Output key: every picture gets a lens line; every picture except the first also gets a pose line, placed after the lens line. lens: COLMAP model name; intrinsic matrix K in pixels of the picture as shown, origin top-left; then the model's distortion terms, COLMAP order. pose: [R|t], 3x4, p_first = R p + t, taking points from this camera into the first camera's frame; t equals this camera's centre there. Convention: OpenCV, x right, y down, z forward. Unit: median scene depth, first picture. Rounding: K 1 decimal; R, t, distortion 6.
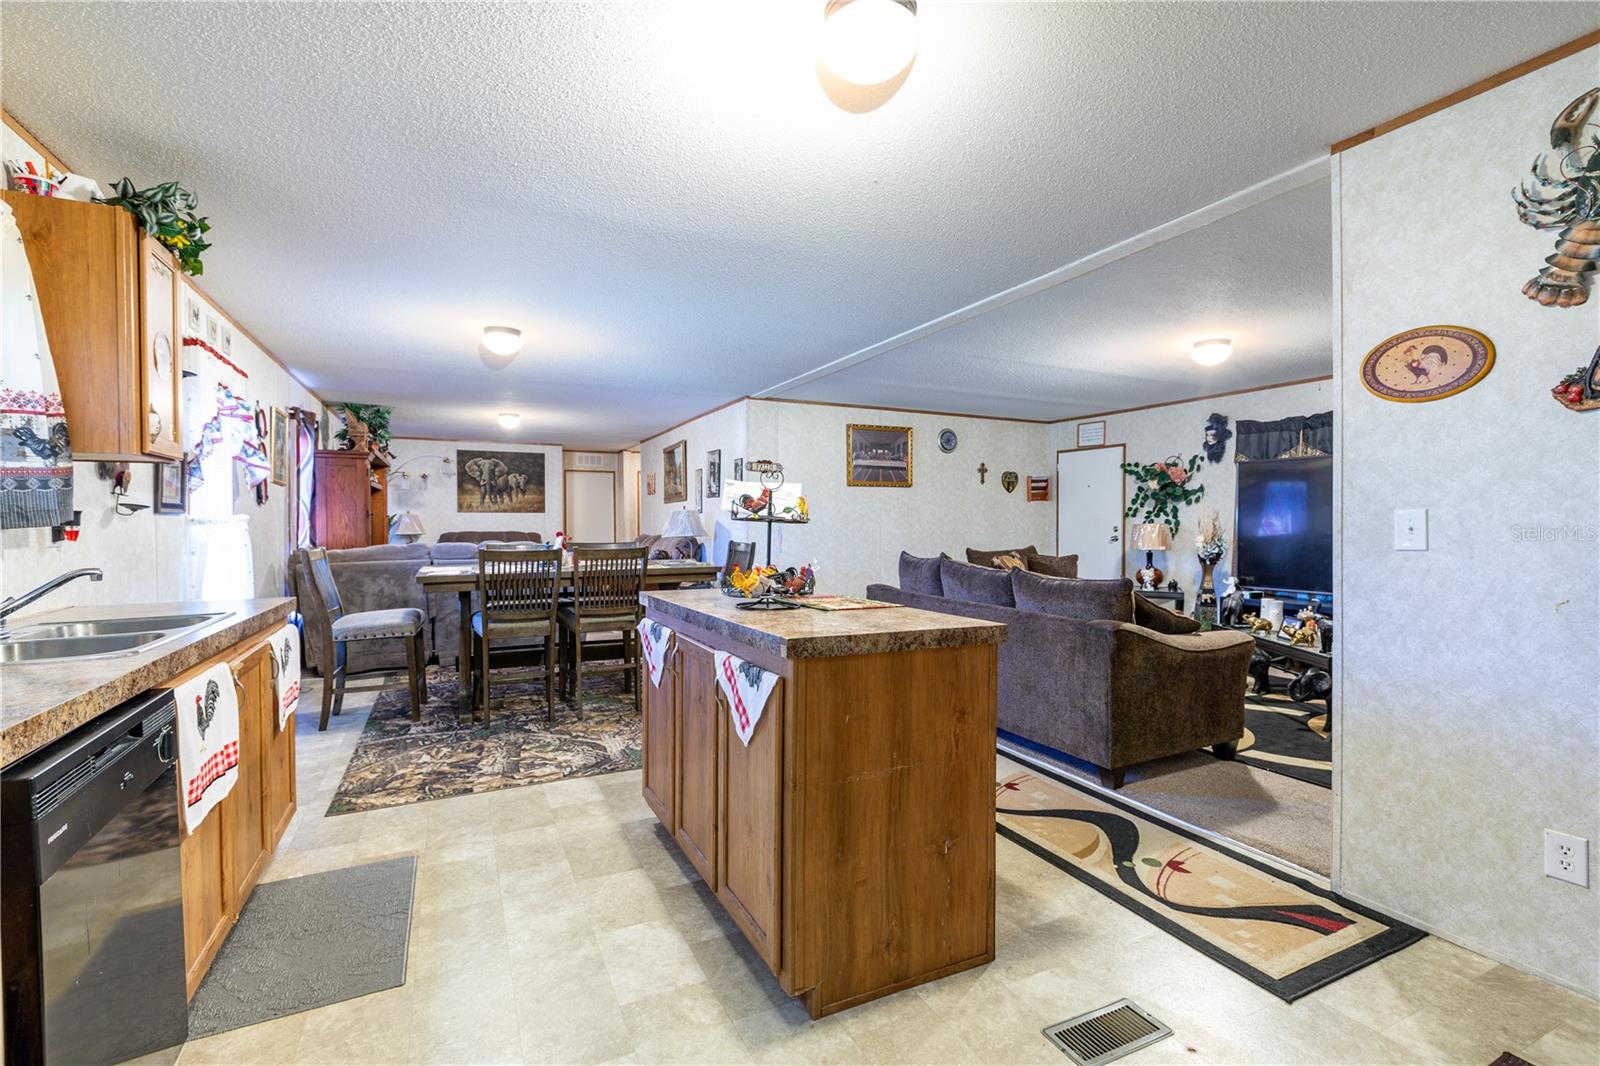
lens RADIAL K [[711.4, 0, 795.3], [0, 711.4, 531.8], [0, 0, 1]] dist [0.000357, 0.000260]
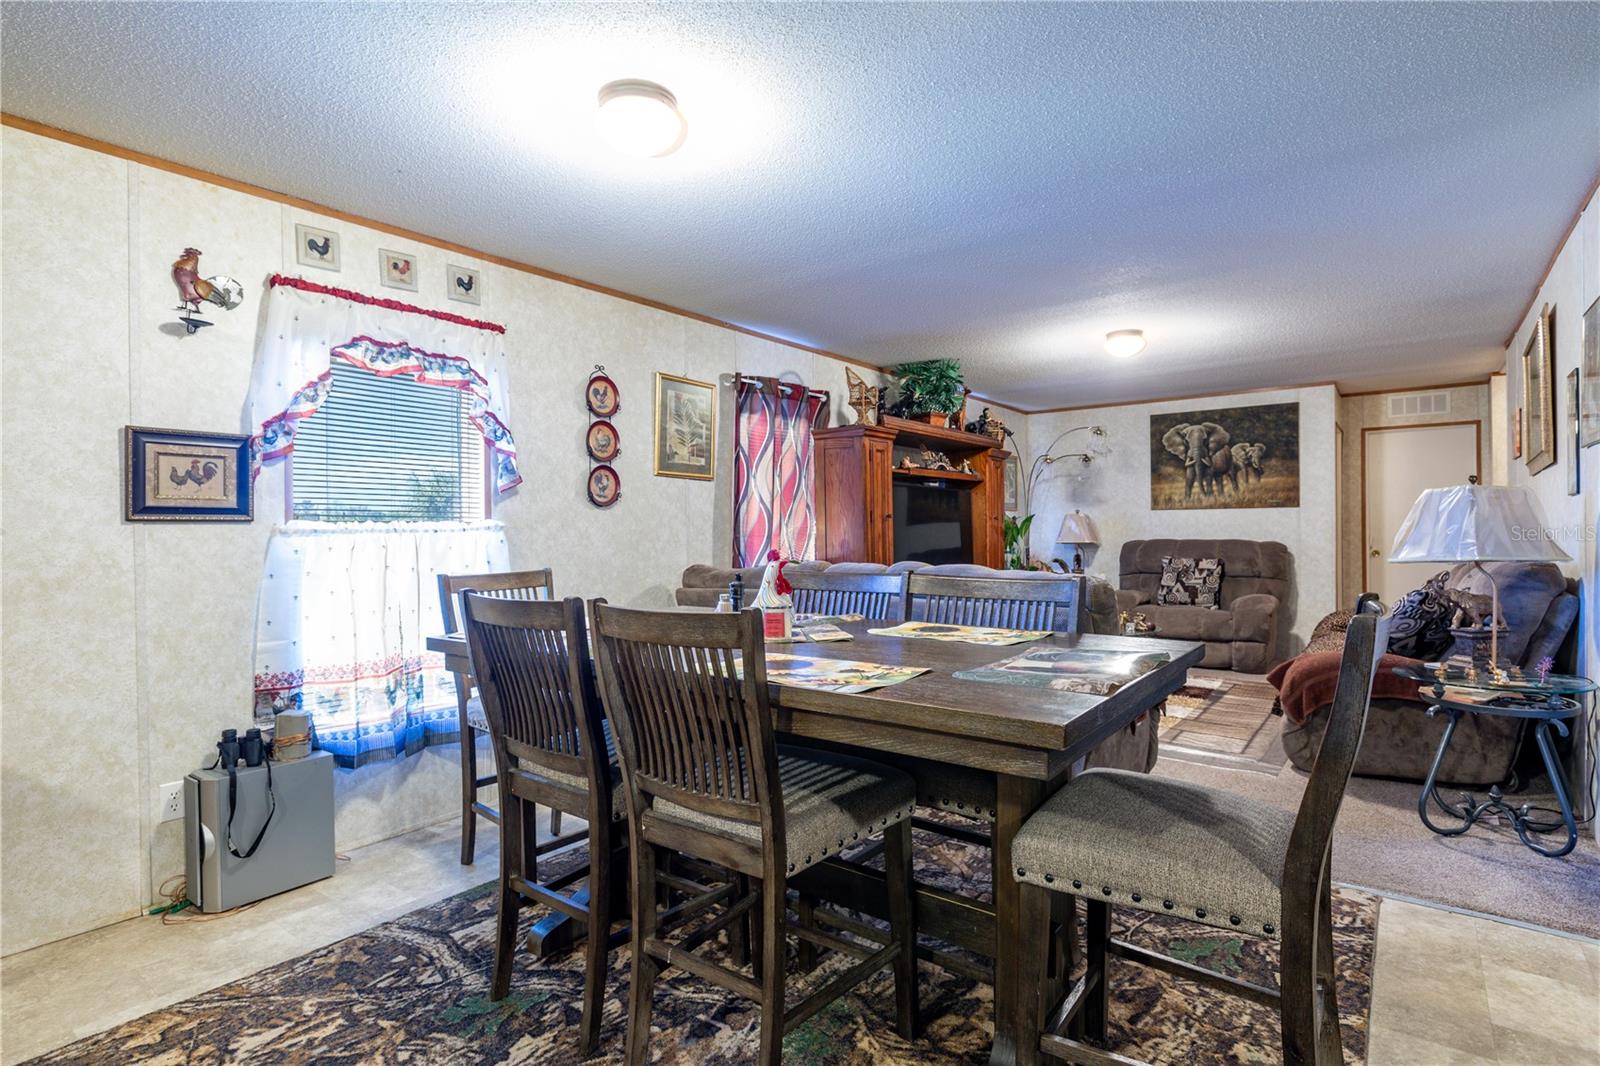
lens RADIAL K [[799.6, 0, 800.0], [0, 799.6, 533.0], [0, 0, 1]] dist [0.001237, -0.001050]
pose [[0.452762, -0.000702, -0.891631, 0.057523], [-0.002024, 0.999996, -0.001815, -0.006574], [0.891629, 0.002626, 0.452759, 0.574984]]
